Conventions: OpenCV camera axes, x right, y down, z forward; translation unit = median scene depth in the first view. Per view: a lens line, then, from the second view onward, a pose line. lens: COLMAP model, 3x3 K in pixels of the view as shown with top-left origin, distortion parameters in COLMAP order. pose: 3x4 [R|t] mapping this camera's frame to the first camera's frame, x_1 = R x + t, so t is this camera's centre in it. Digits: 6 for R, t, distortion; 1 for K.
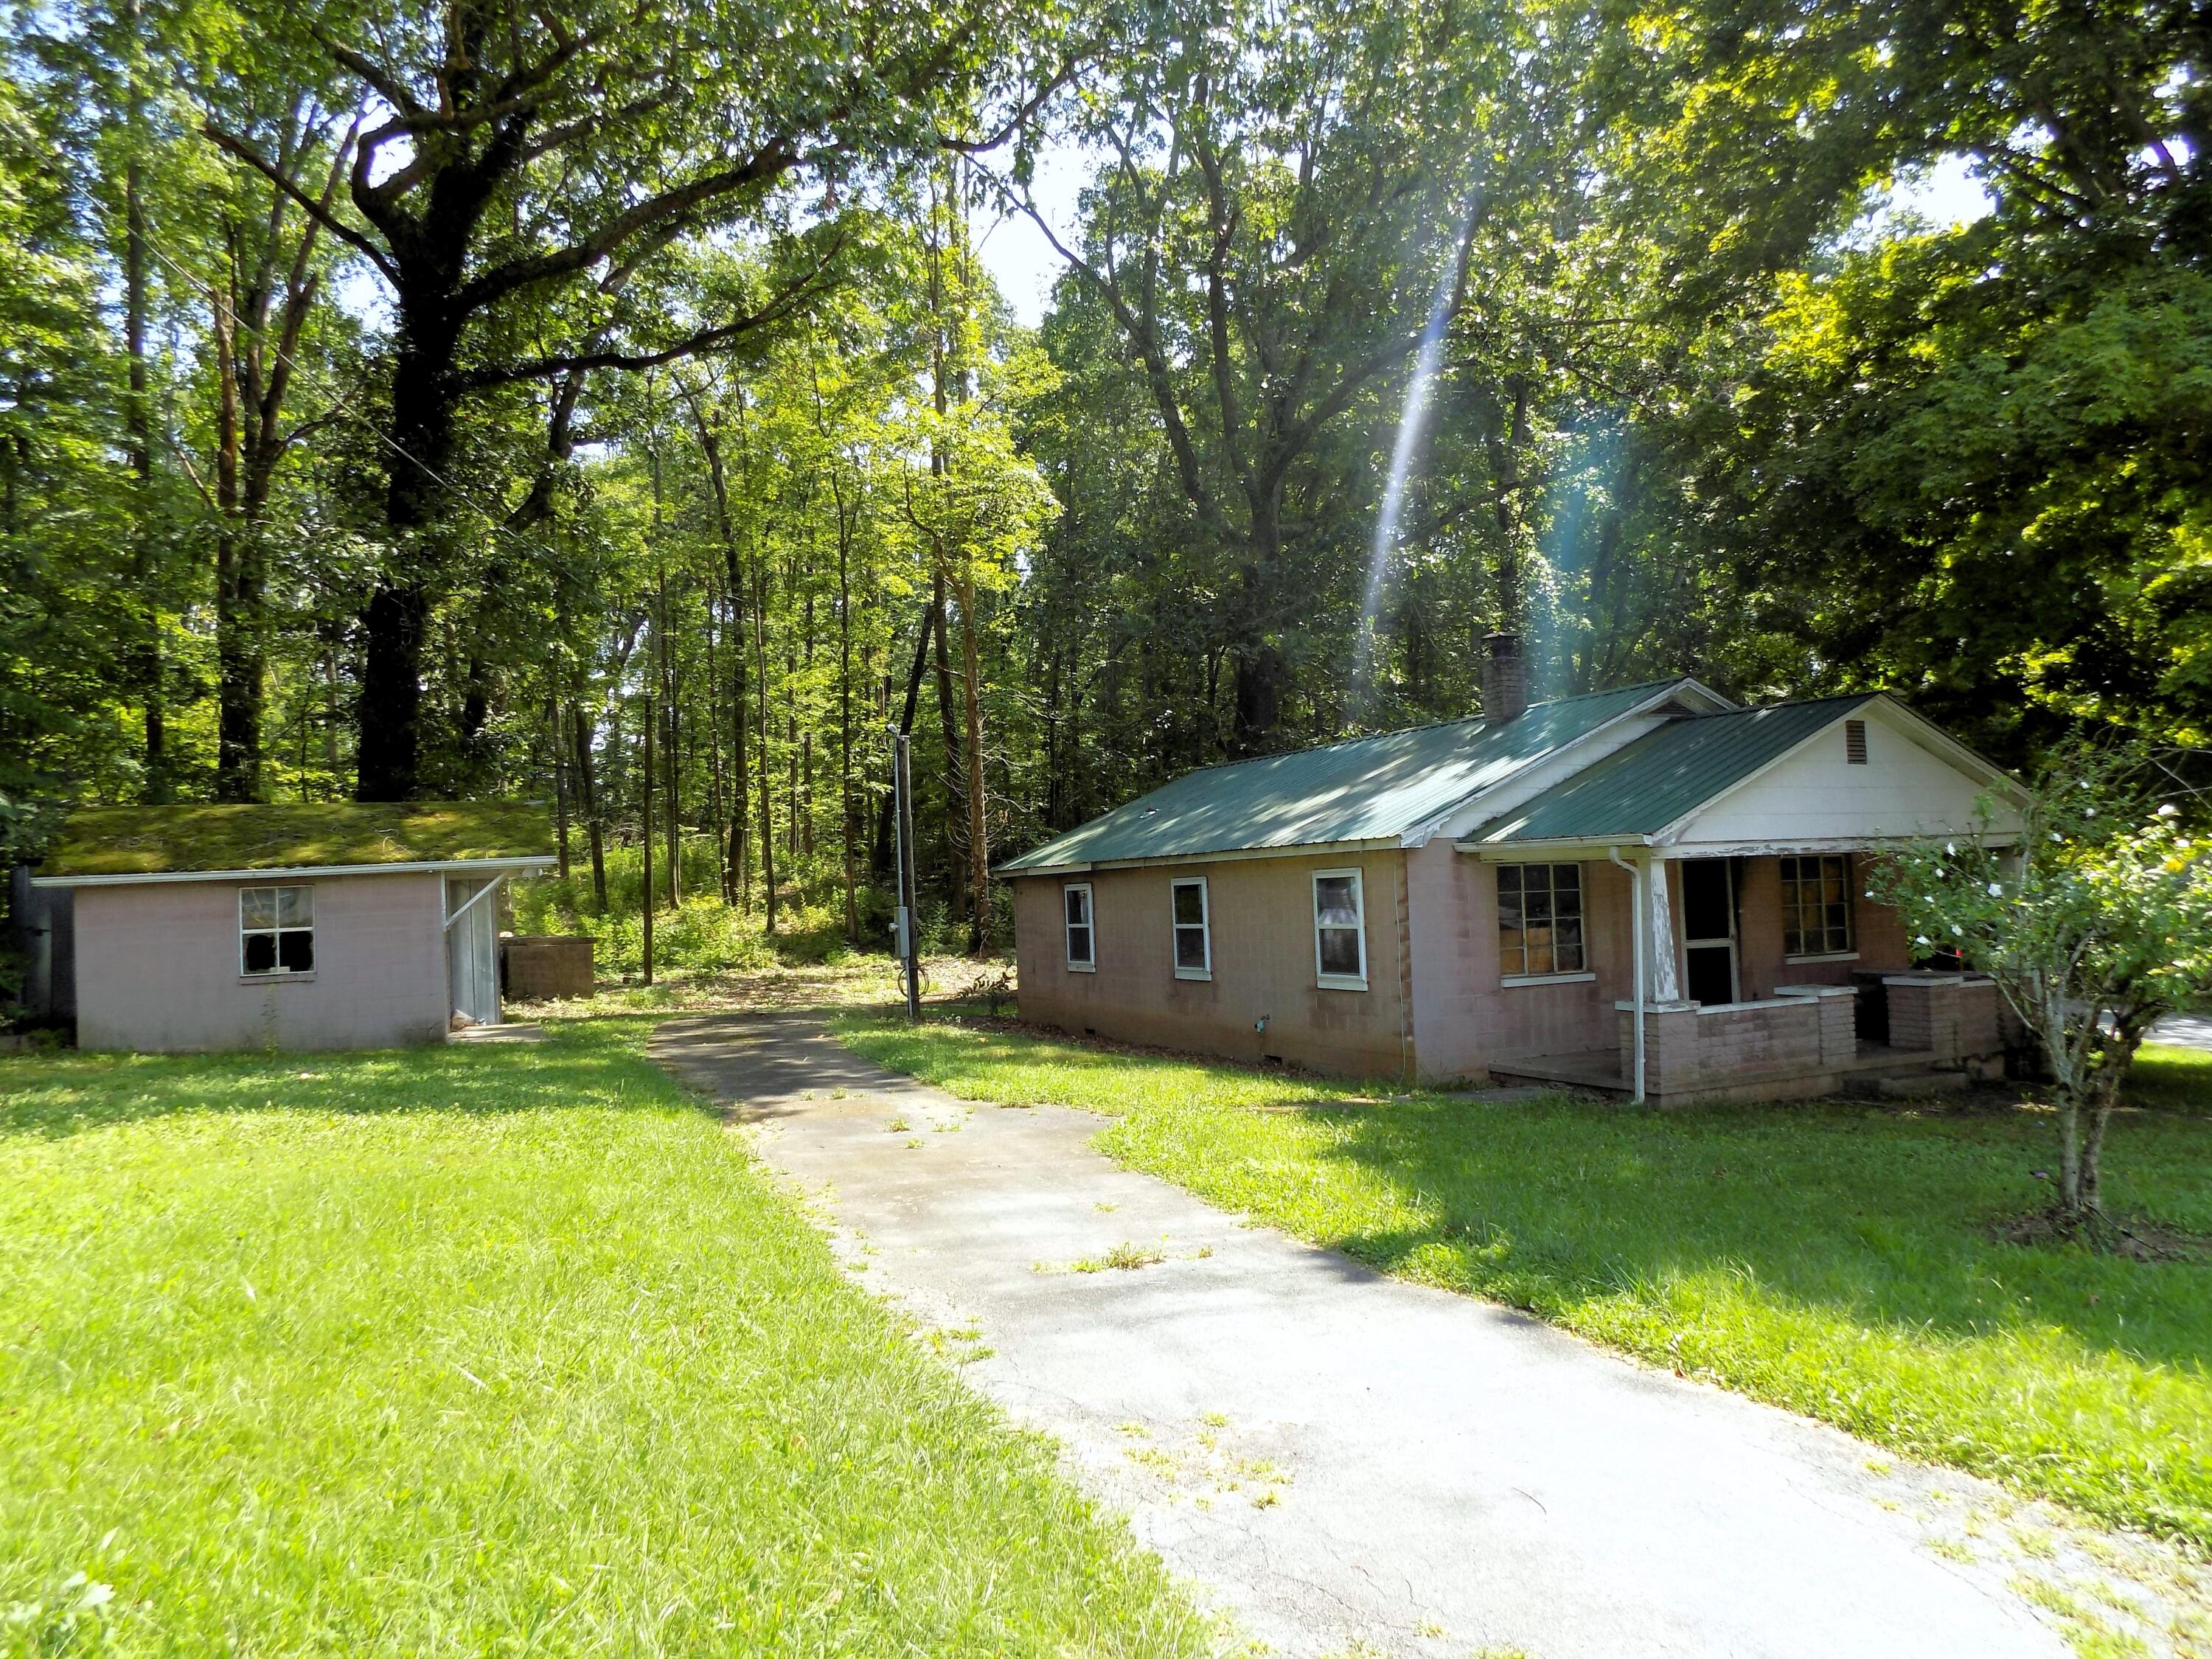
lens RADIAL K [[1493.9, 0, 1113.8], [0, 1493.9, 812.6], [0, 0, 1]] dist [-0.047755, 0.054412]
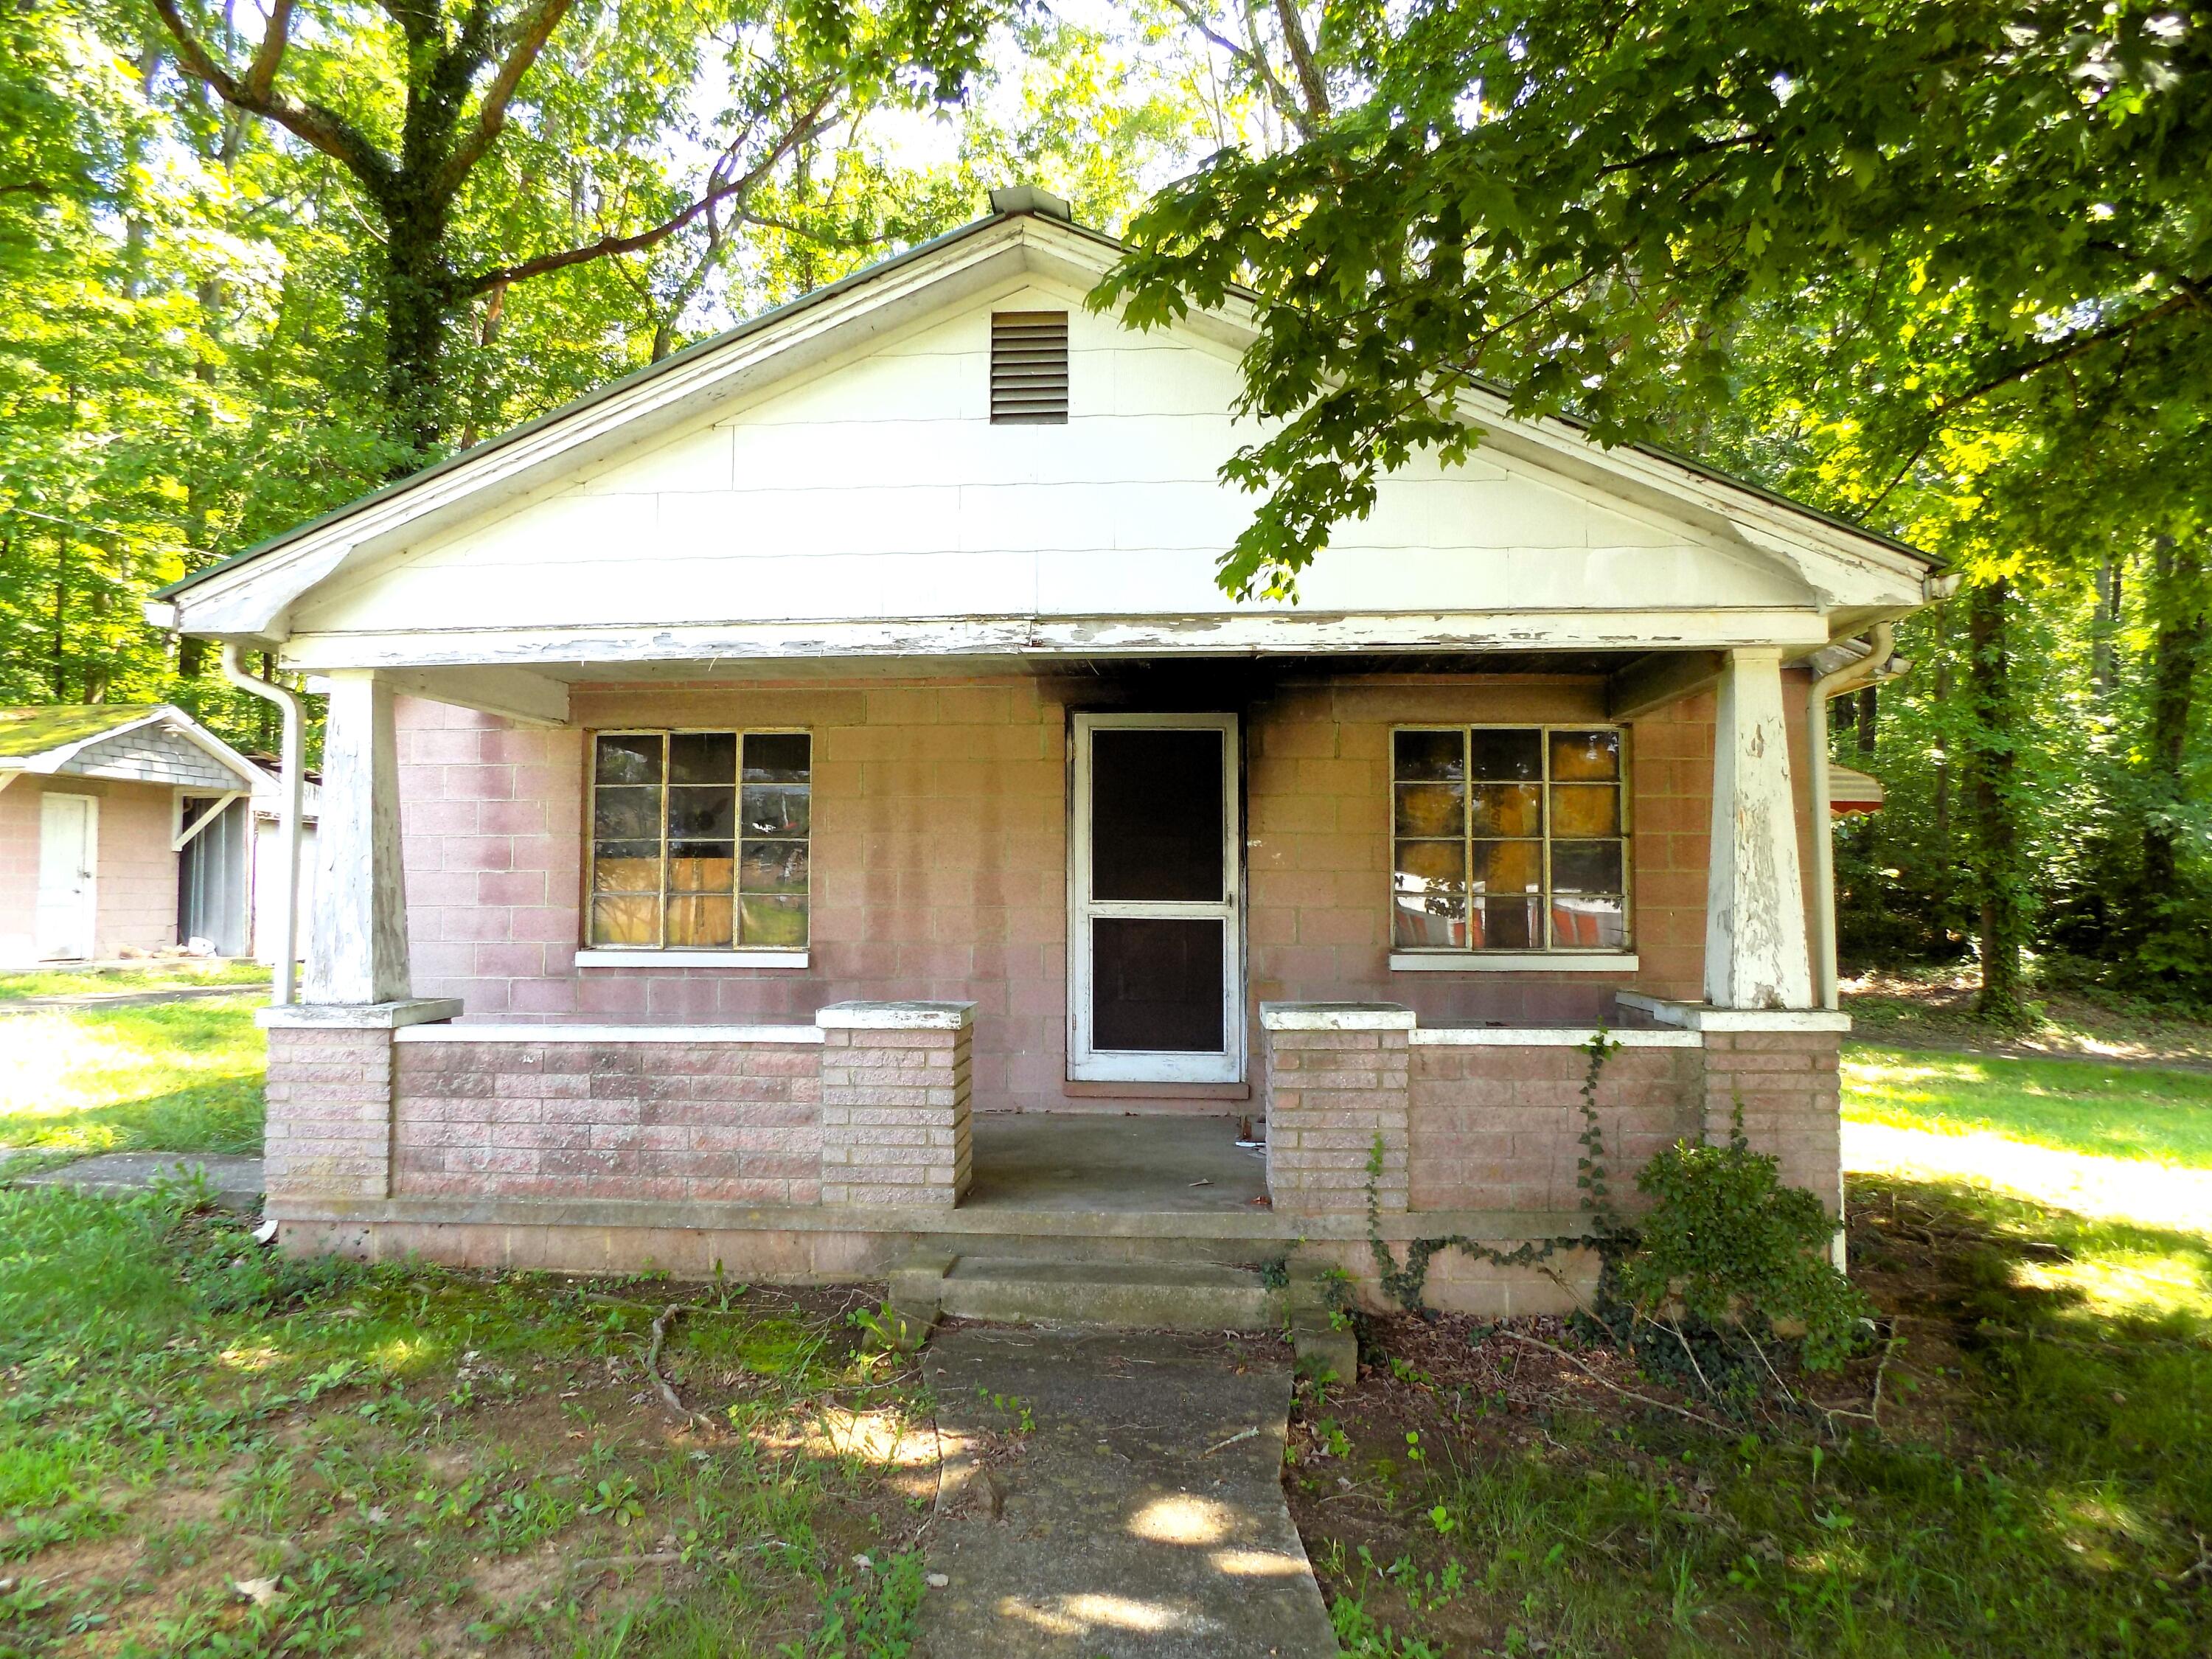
lens RADIAL K [[1493.9, 0, 1116.4], [0, 1493.9, 836.3], [0, 0, 1]] dist [-0.047755, 0.054412]
pose [[0.860917, 0.011462, -0.508616, 0.697868], [-0.001814, 0.999809, 0.019461, 0.063213], [0.508742, -0.015831, 0.860774, 0.667136]]
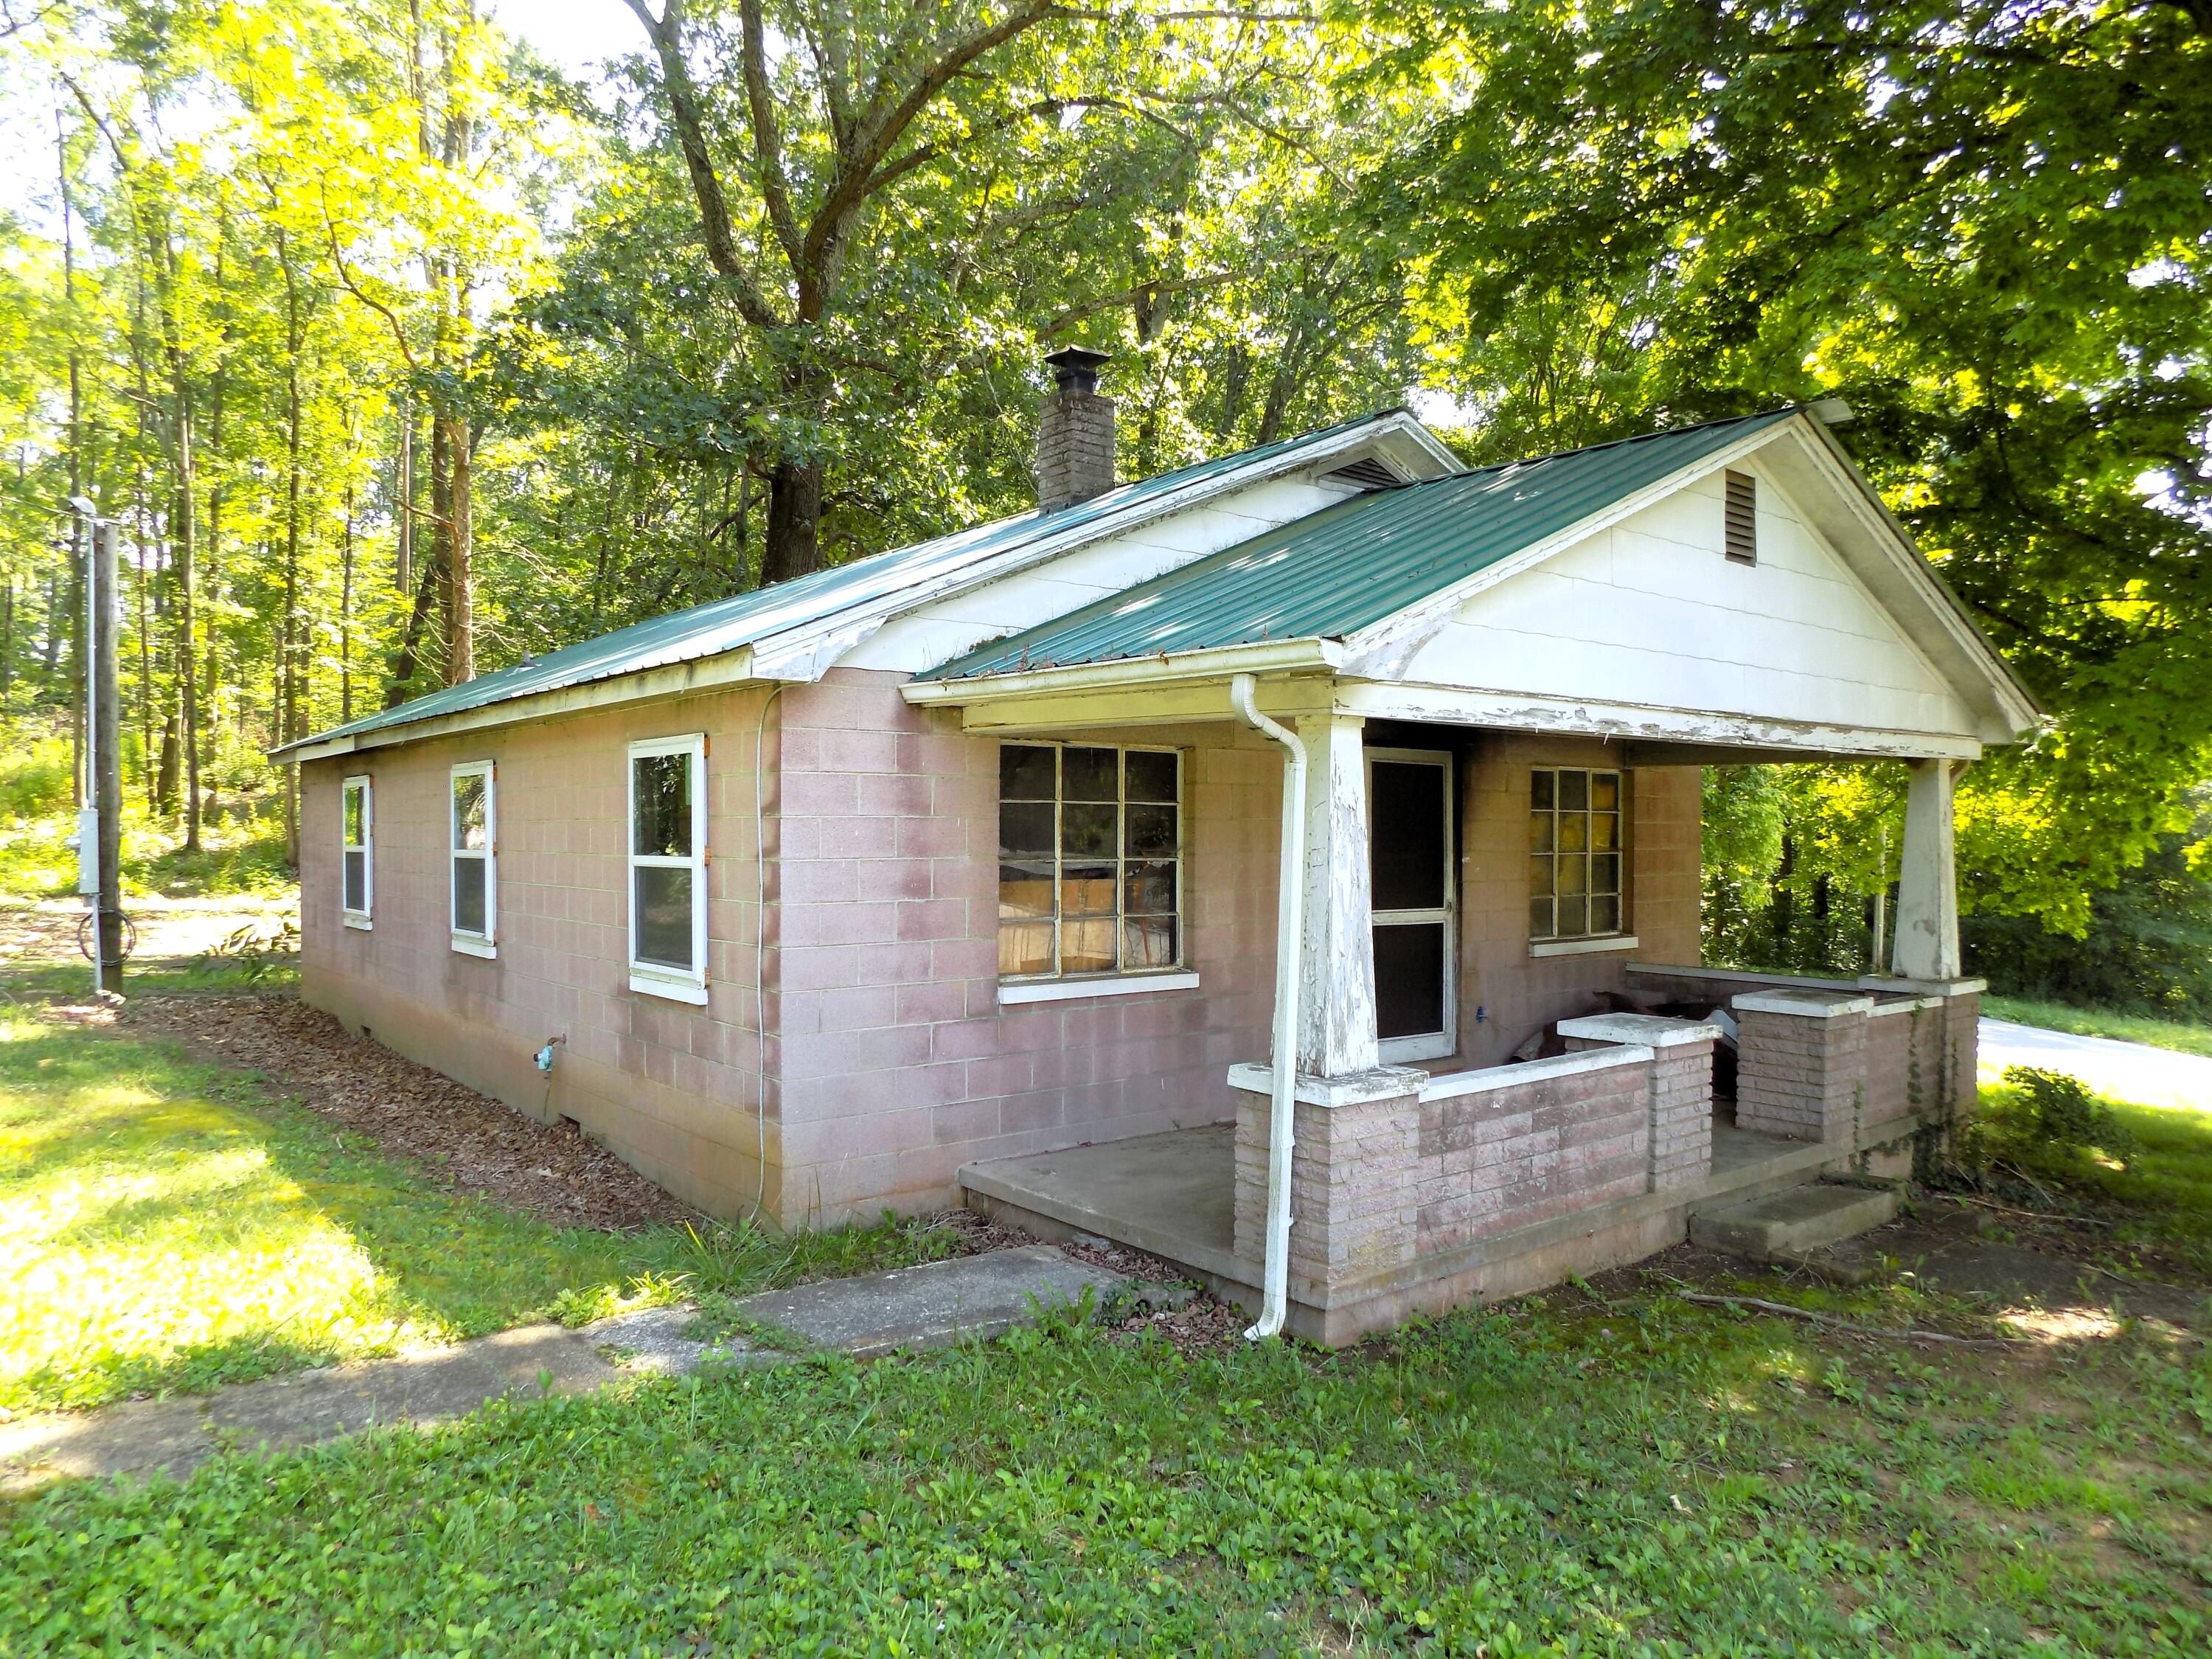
lens RADIAL K [[1493.9, 0, 1103.9], [0, 1493.9, 829.4], [0, 0, 1]] dist [-0.047755, 0.054412]
pose [[0.974425, 0.037738, 0.221521, 0.191157], [-0.049007, 0.997757, 0.045596, 0.041111], [-0.219304, -0.055286, 0.974089, 0.555316]]
